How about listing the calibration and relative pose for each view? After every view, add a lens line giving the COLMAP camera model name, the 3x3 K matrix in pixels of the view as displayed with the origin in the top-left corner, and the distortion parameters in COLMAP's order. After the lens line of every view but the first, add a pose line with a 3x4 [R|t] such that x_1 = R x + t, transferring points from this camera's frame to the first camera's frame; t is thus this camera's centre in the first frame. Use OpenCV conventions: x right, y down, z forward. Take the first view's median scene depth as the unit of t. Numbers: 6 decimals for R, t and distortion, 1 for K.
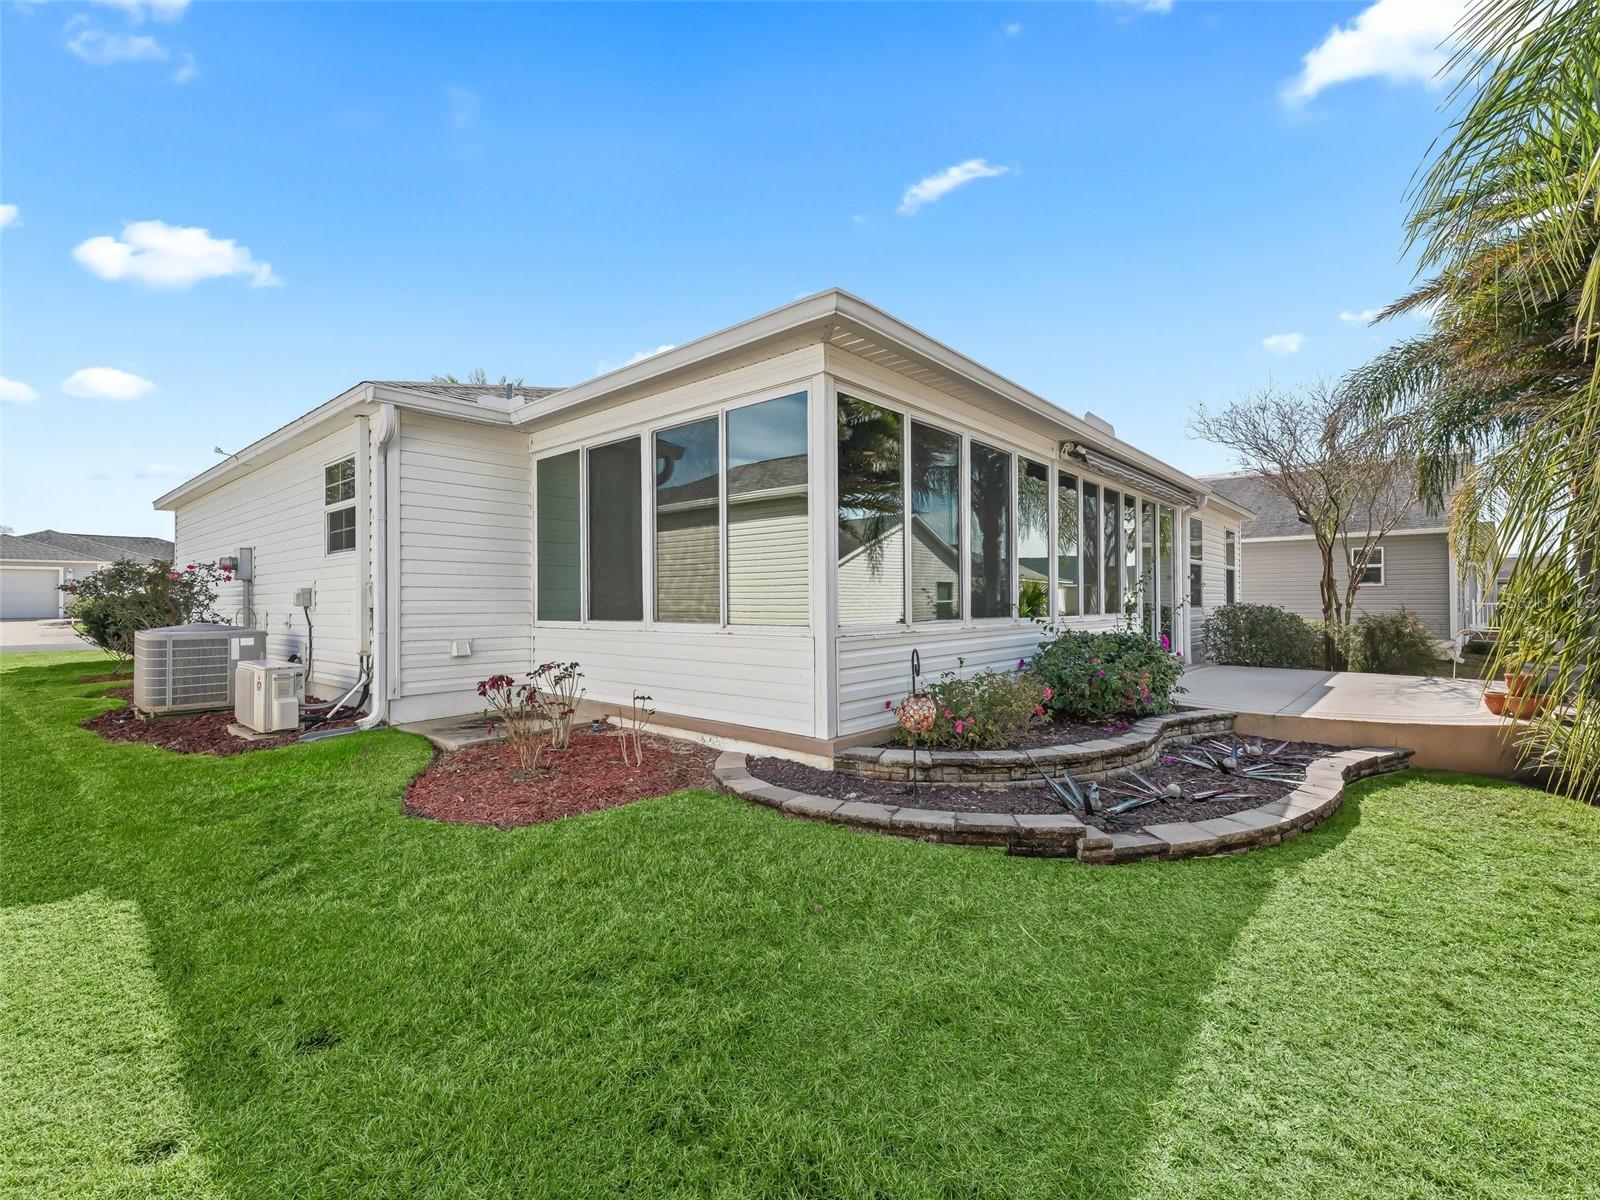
lens RADIAL K [[736.6, 0, 799.3], [0, 736.6, 599.4], [0, 0, 1]] dist [0.010117, -0.002912]
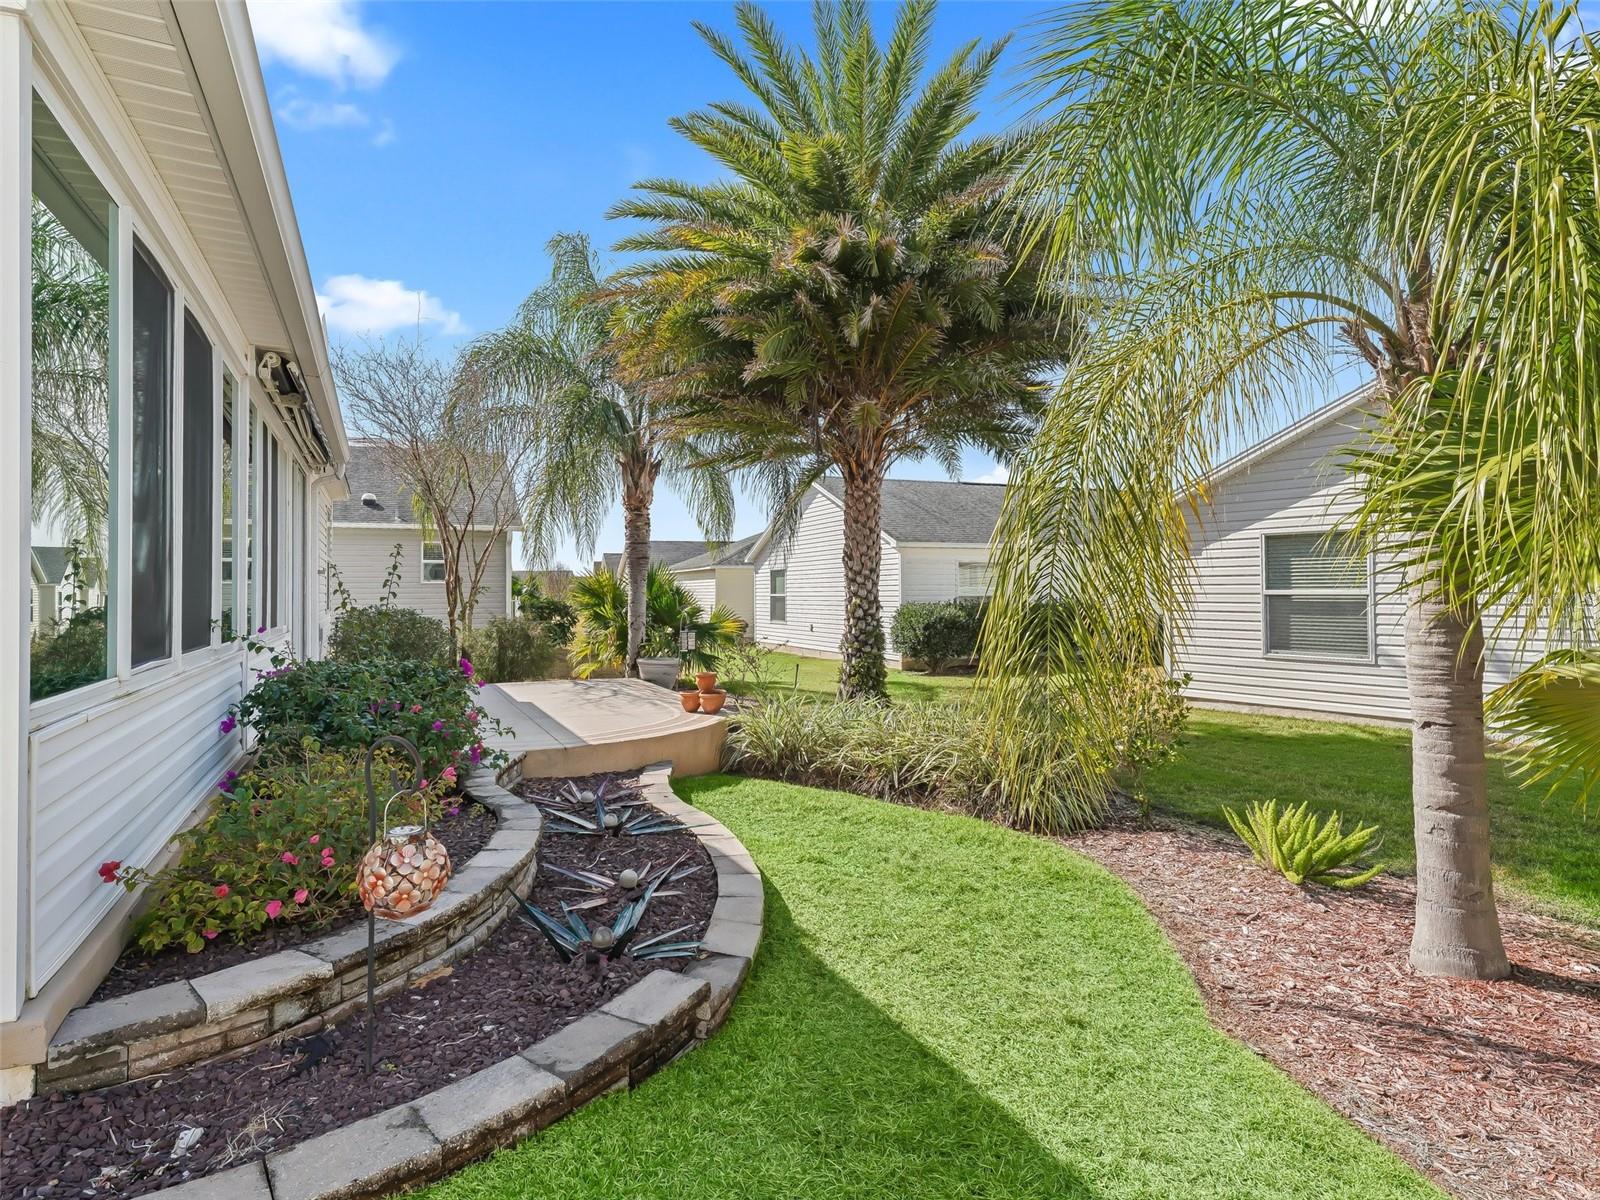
lens RADIAL K [[913.3, 0, 802.2], [0, 913.3, 586.7], [0, 0, 1]] dist [0.022362, 0.000185]
pose [[0.420354, -0.000559, 0.907360, -0.258227], [0.011403, 0.999924, -0.004667, -0.021379], [-0.907288, 0.012308, 0.420329, 0.531940]]
